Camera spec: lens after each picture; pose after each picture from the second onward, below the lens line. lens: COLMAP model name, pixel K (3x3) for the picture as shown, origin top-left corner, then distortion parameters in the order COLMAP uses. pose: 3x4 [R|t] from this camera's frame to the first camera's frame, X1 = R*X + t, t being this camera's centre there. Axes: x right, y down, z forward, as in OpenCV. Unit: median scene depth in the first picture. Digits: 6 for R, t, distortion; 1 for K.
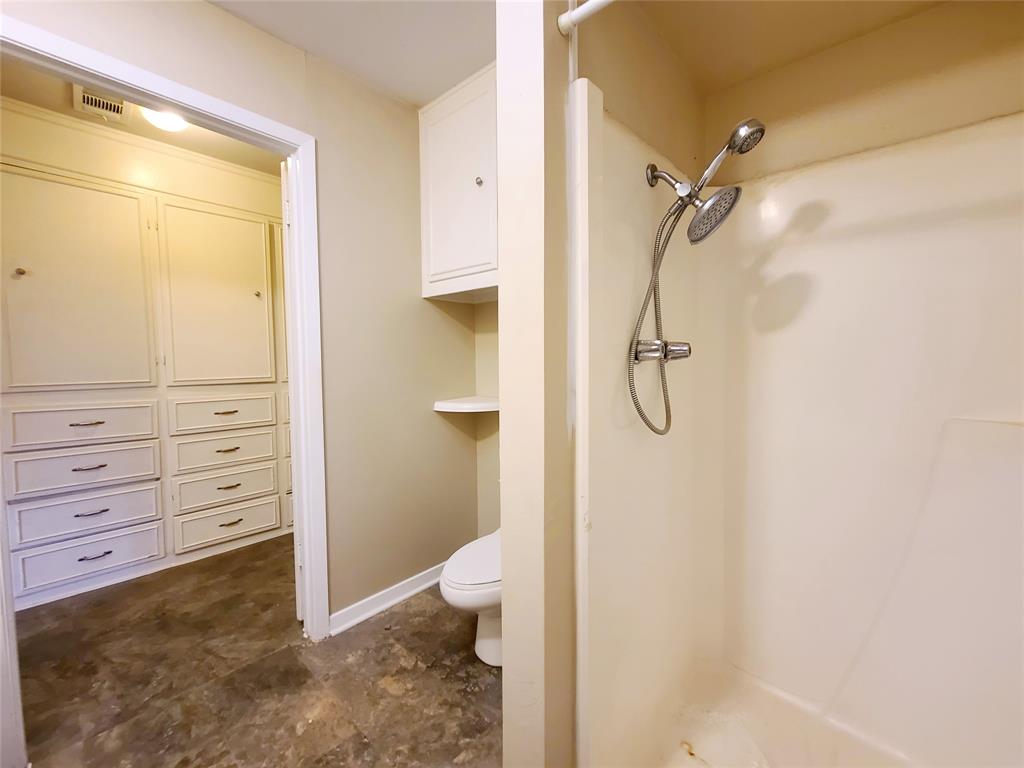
lens RADIAL K [[419.8, 0, 512.1], [0, 419.8, 382.5], [0, 0, 1]] dist [0.001989, -0.001030]
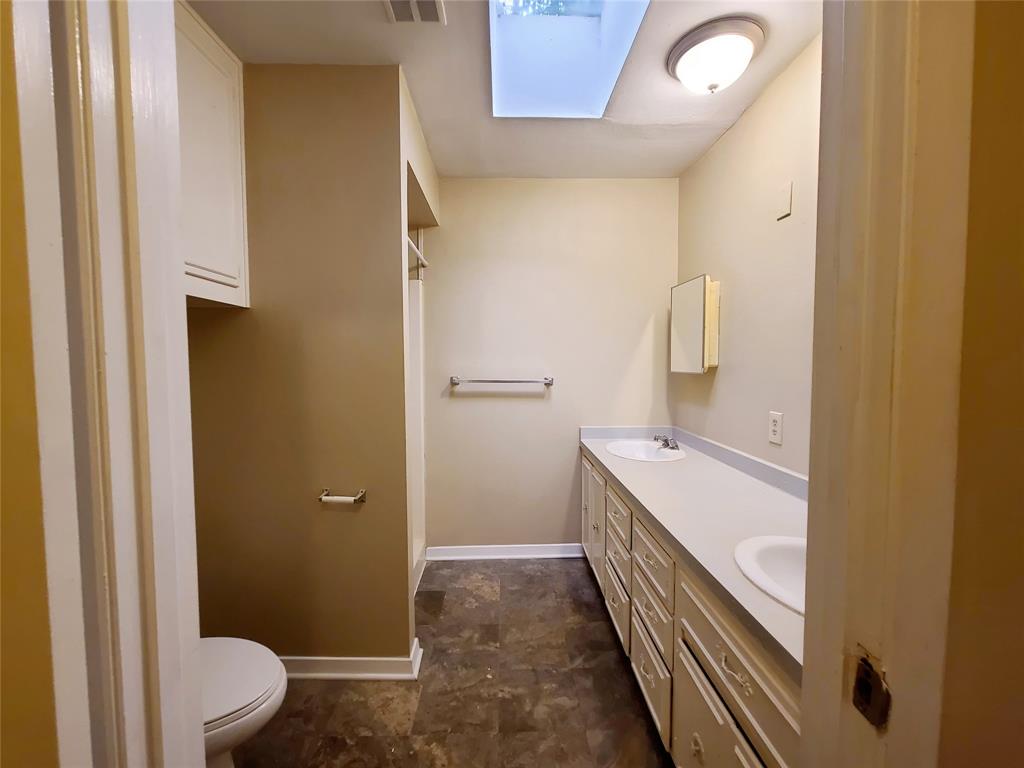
lens RADIAL K [[419.8, 0, 512.1], [0, 419.8, 384.7], [0, 0, 1]] dist [0.001989, -0.001030]
pose [[-0.697212, -0.027120, 0.716351, -1.162025], [0.046001, 0.995532, 0.082462, -0.140534], [-0.715387, 0.090446, -0.692850, 1.369891]]
